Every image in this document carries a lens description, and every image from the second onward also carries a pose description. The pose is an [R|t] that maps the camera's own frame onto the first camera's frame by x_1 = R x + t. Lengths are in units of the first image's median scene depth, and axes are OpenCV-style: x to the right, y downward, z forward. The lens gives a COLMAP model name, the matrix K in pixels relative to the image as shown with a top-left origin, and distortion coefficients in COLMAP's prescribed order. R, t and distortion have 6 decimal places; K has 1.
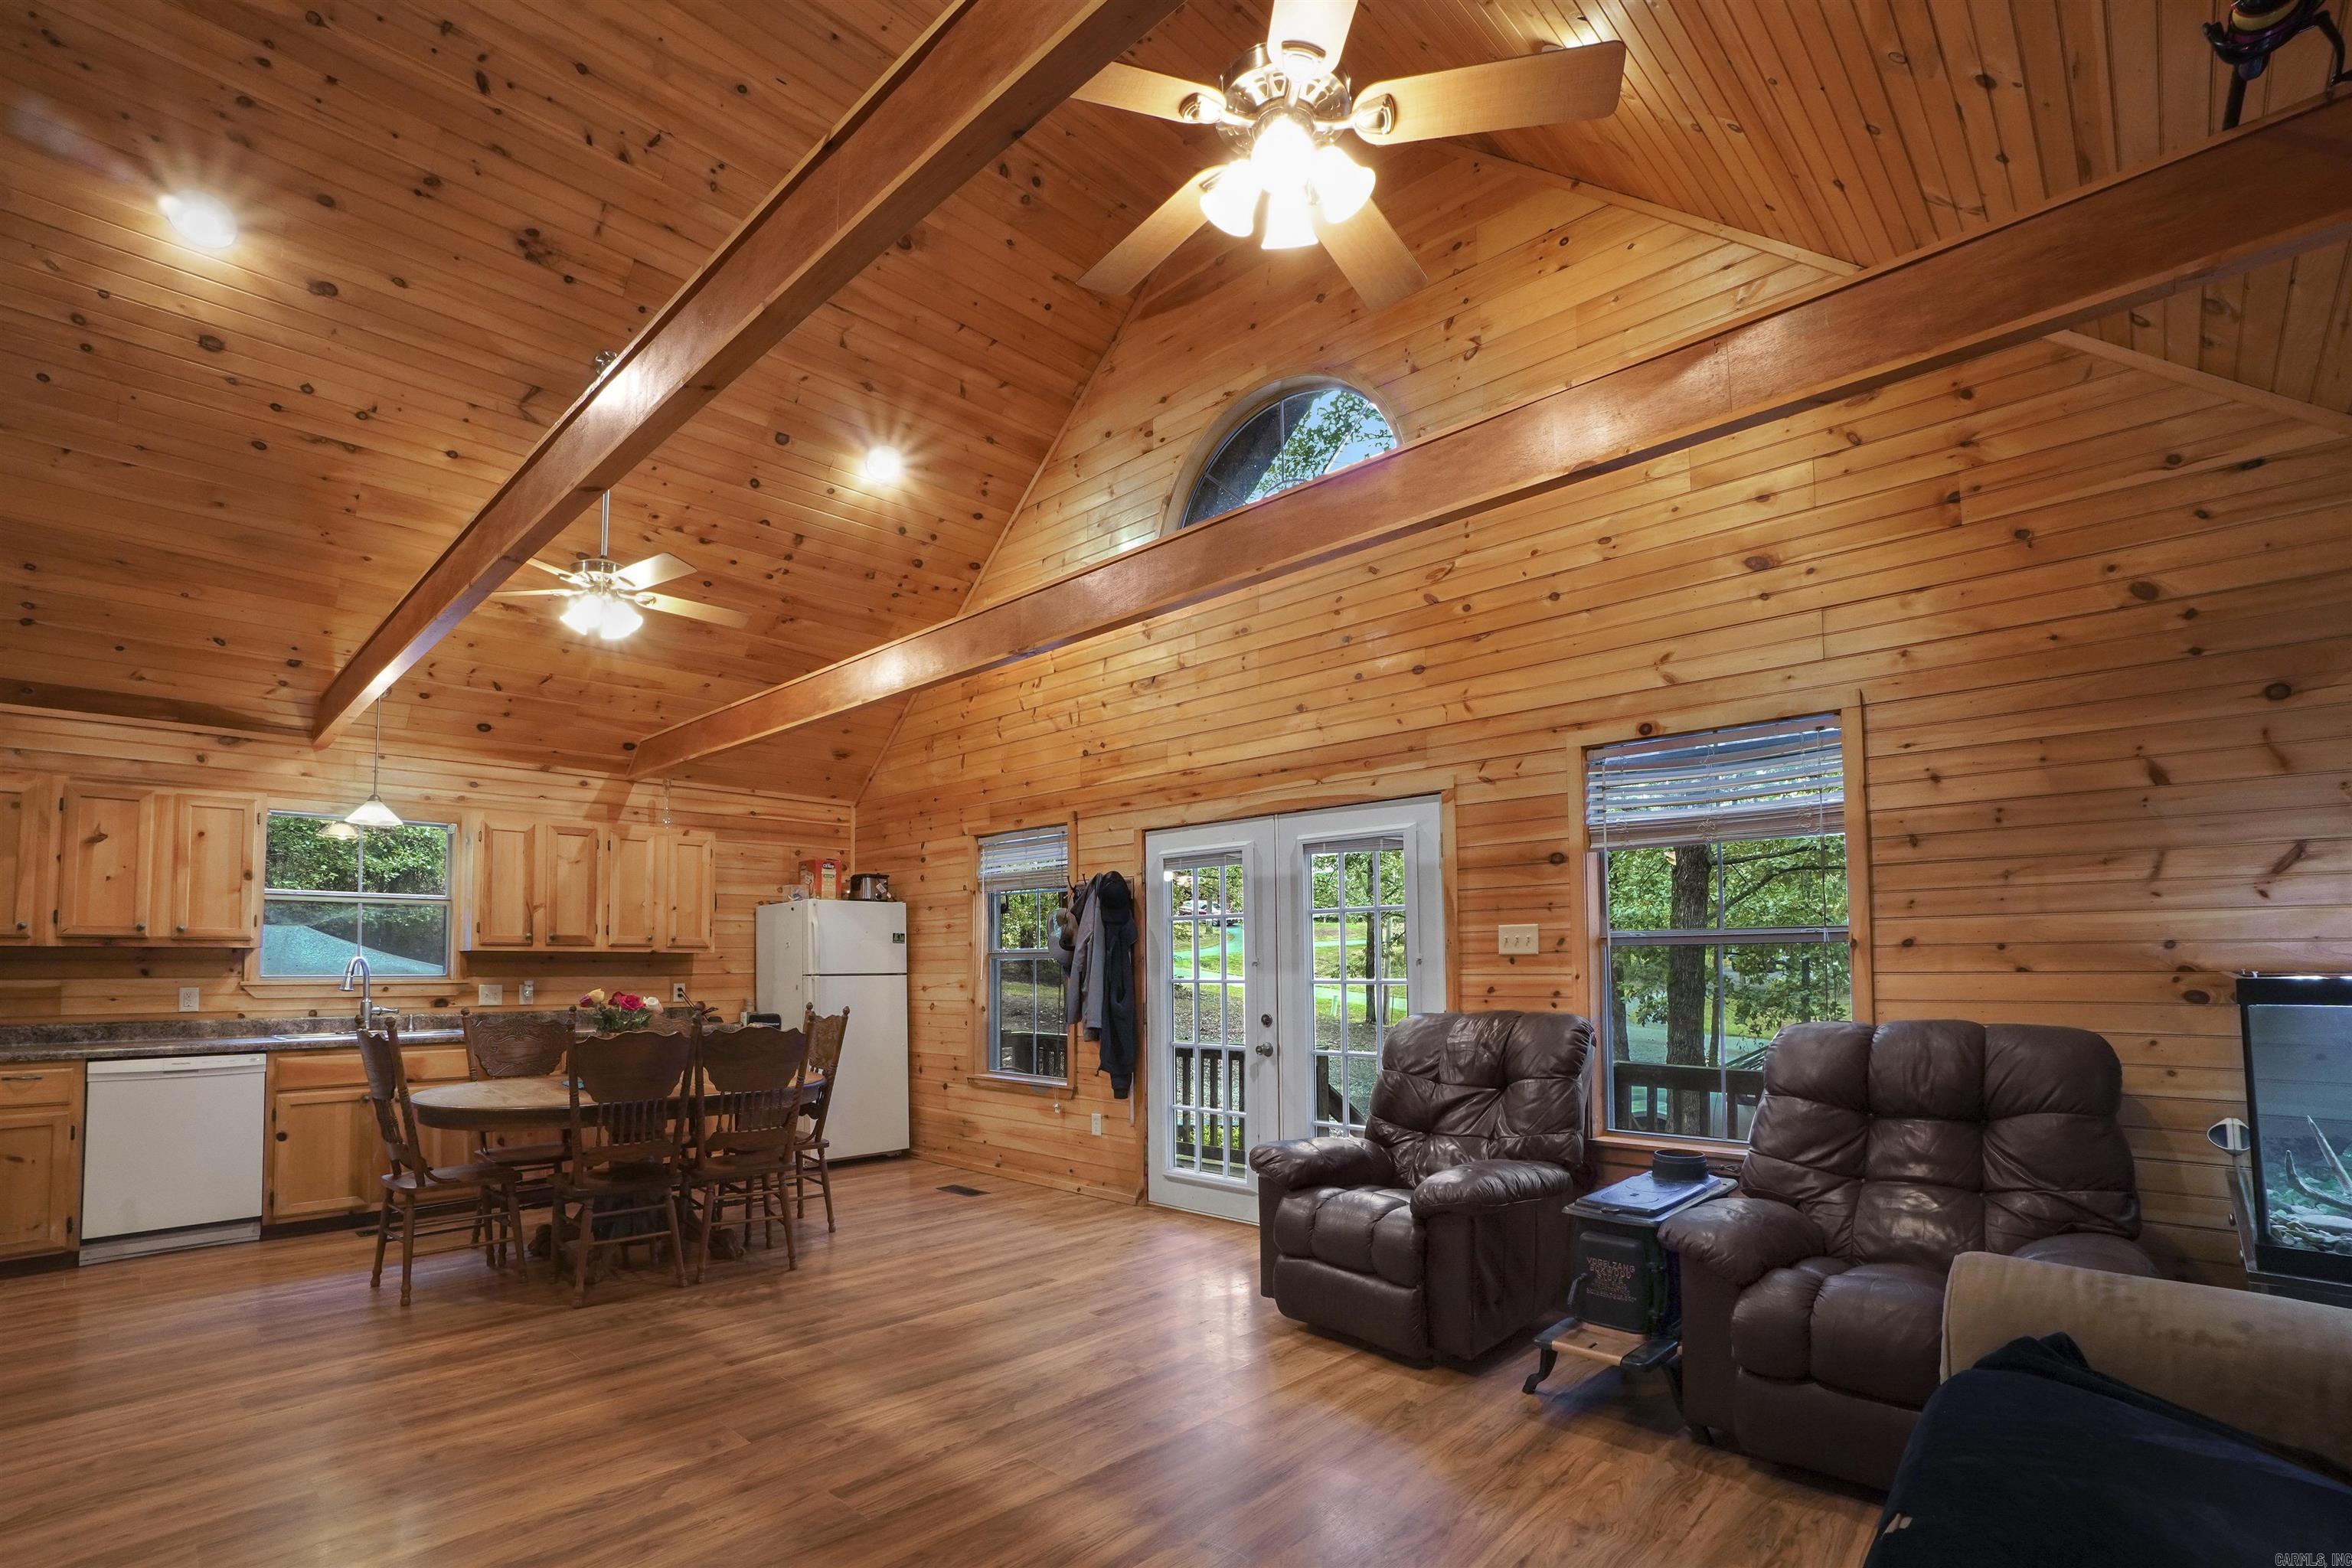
lens RADIAL K [[1080.5, 0, 1109.9], [0, 1080.5, 878.0], [0, 0, 1]] dist [-0.015390, 0.000404]
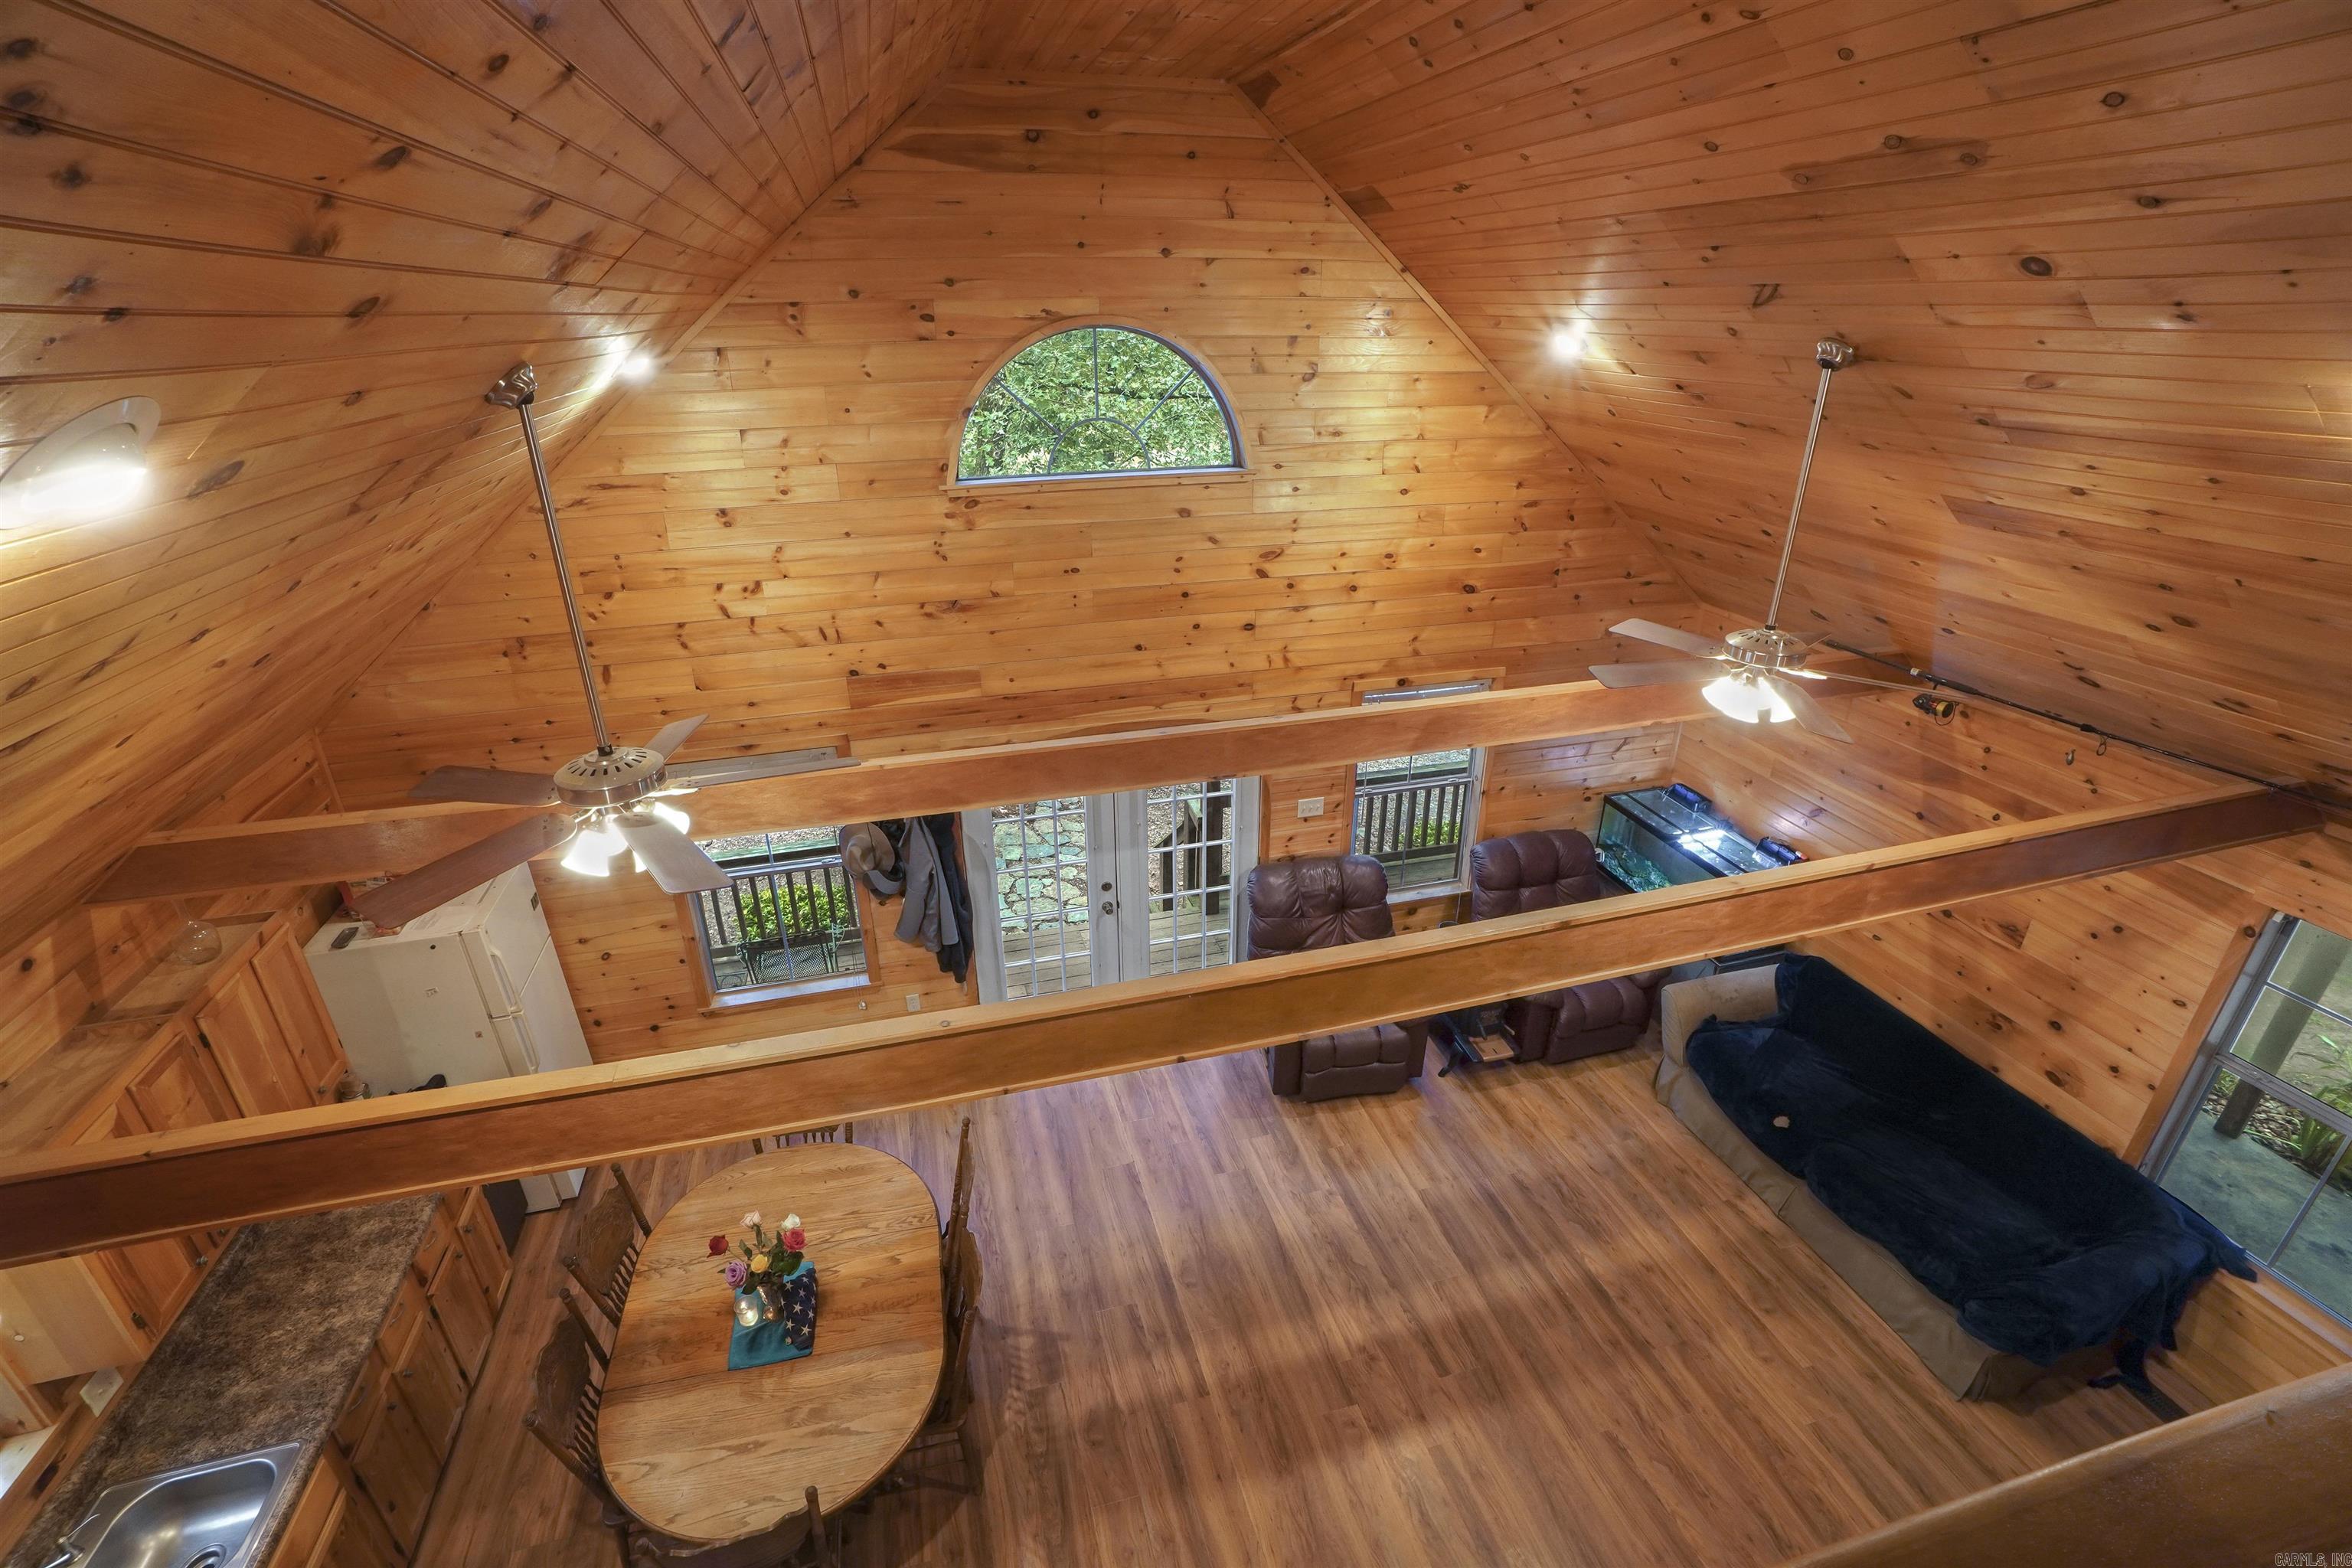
lens RADIAL K [[1052.3, 0, 1168.2], [0, 1052.3, 773.0], [0, 0, 1]] dist [-0.031291, 0.000477]
pose [[0.503240, -0.360973, 0.785142, -0.592122], [-0.047561, 0.895628, 0.442254, -0.429565], [-0.862837, -0.259902, 0.433548, 0.363092]]
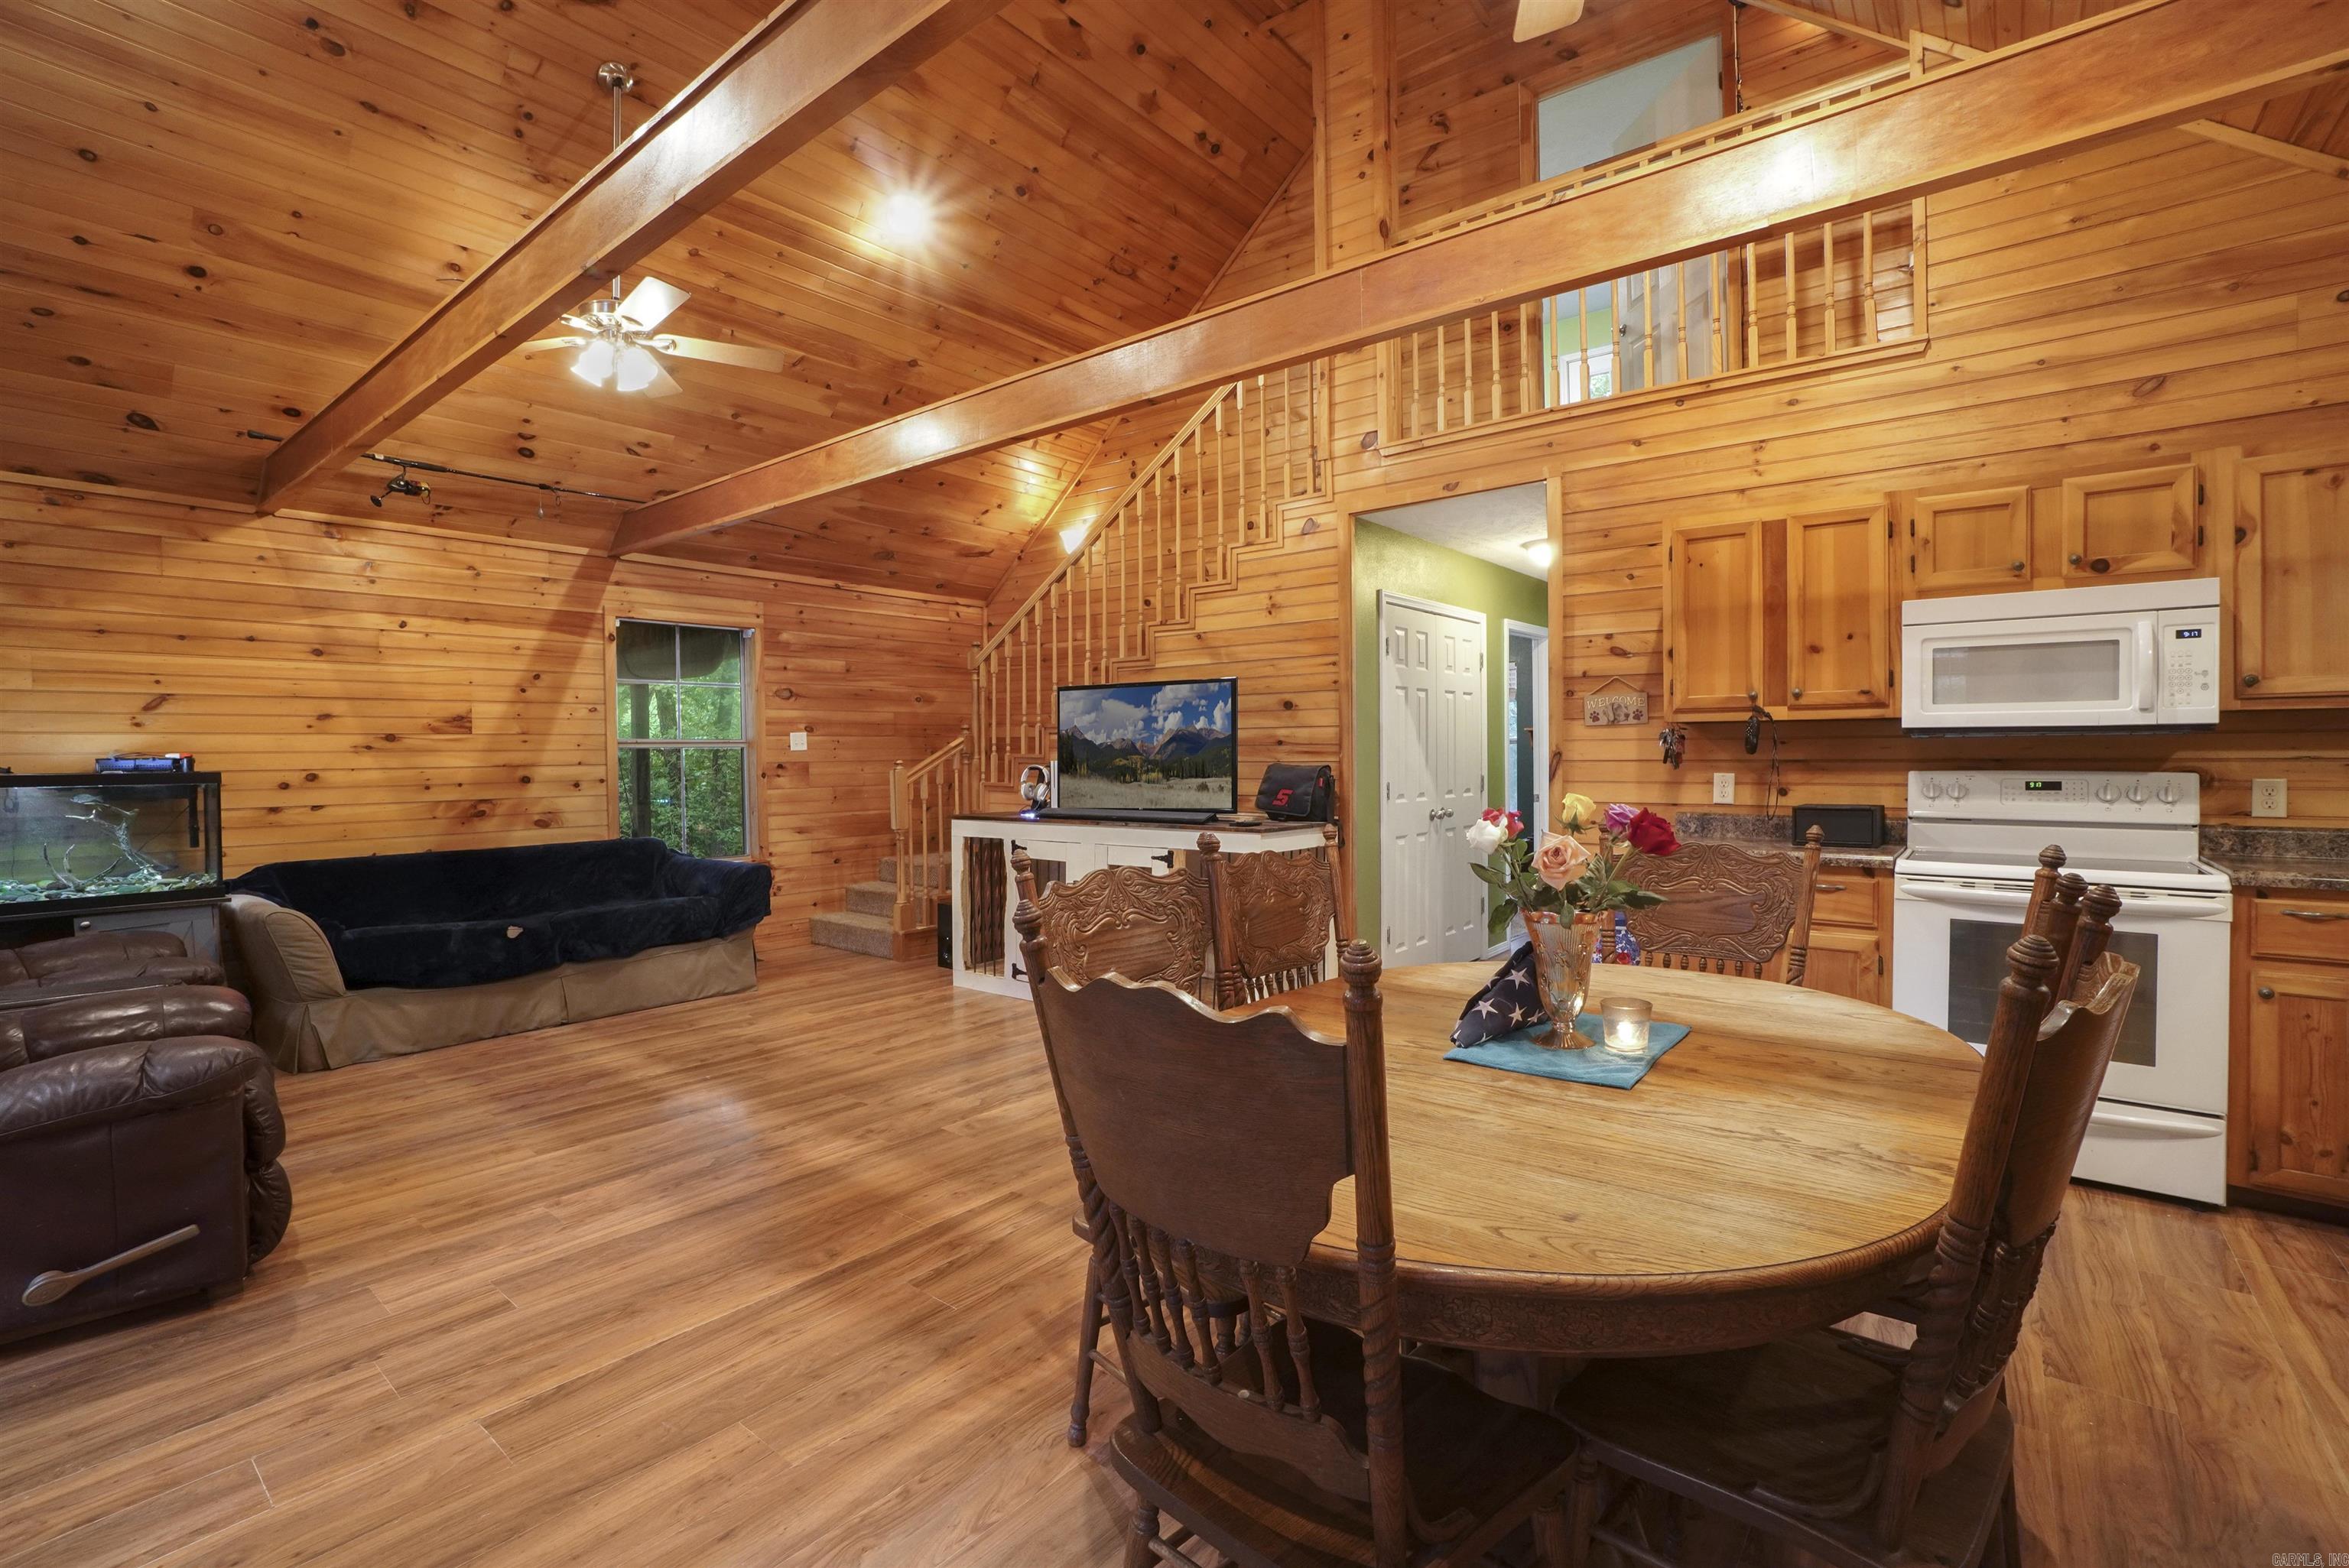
lens RADIAL K [[1050.9, 0, 1166.7], [0, 1050.9, 773.0], [0, 0, 1]] dist [-0.031291, 0.000477]
pose [[-0.994395, 0.007349, -0.105475, -0.200526], [0.013273, 0.998366, -0.055575, 0.088384], [0.104894, -0.056663, -0.992868, 1.031008]]
